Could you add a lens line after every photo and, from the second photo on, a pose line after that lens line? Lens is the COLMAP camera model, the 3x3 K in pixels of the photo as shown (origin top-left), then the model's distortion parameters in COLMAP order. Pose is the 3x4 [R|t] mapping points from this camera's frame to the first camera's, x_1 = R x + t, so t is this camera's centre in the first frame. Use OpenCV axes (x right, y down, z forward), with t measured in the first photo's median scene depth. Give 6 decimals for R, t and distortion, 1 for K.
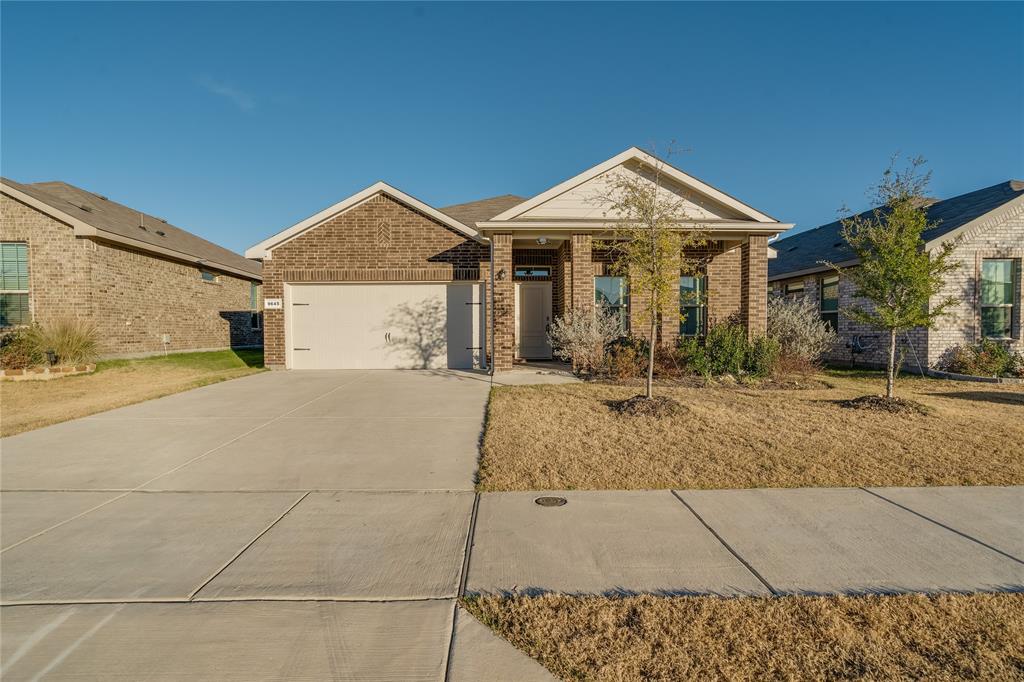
lens RADIAL K [[458.1, 0, 509.2], [0, 458.1, 344.6], [0, 0, 1]] dist [-0.003529, -0.000201]
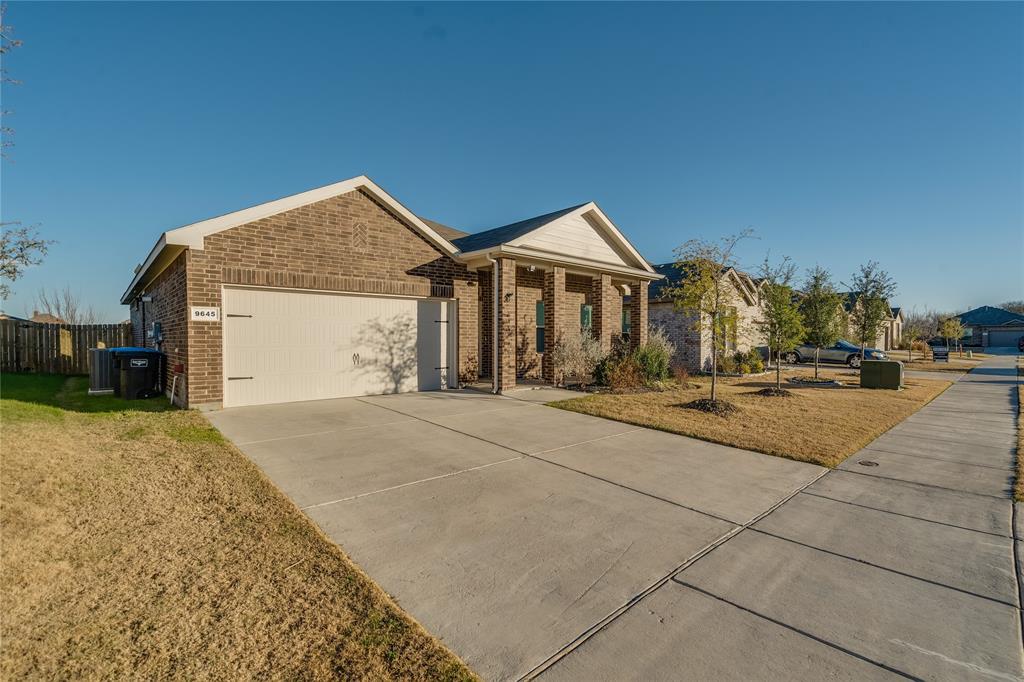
lens RADIAL K [[463.0, 0, 507.8], [0, 463.0, 345.4], [0, 0, 1]] dist [-0.000592, 0.000308]
pose [[0.757781, -0.005116, 0.652489, -0.609902], [0.014613, 0.999852, -0.009132, -0.028267], [-0.652345, 0.016455, 0.757743, 0.172167]]
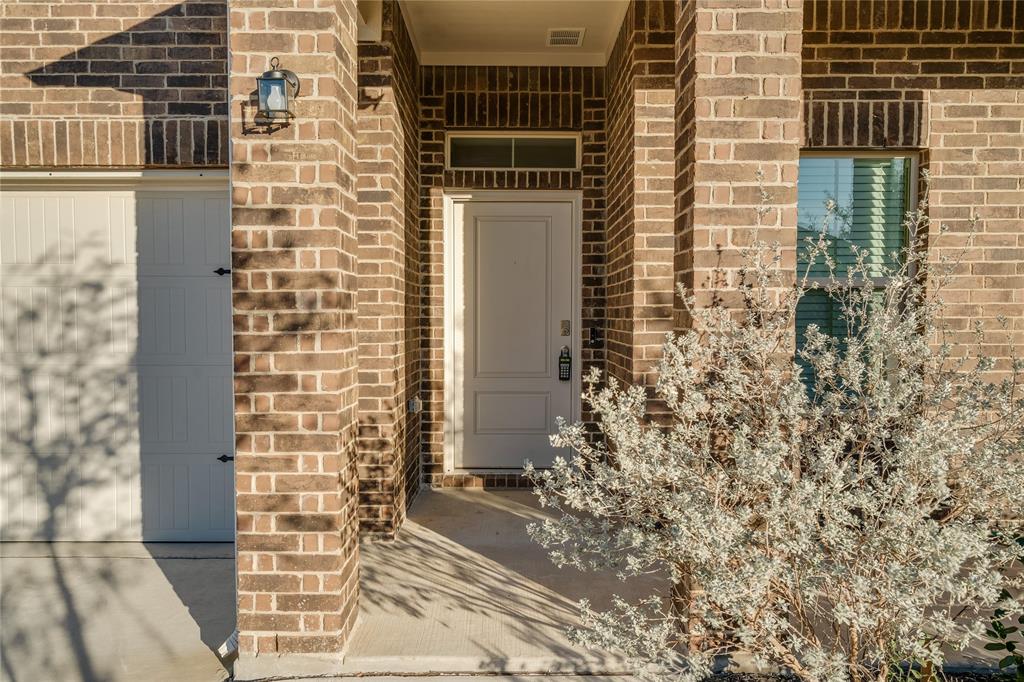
lens RADIAL K [[714.6, 0, 515.0], [0, 714.6, 343.7], [0, 0, 1]] dist [0.000871, 0.000448]
pose [[0.999844, 0.008676, -0.015371, 0.066364], [-0.008477, 0.999880, 0.012954, -0.056818], [0.015482, -0.012821, 0.999798, 0.629941]]
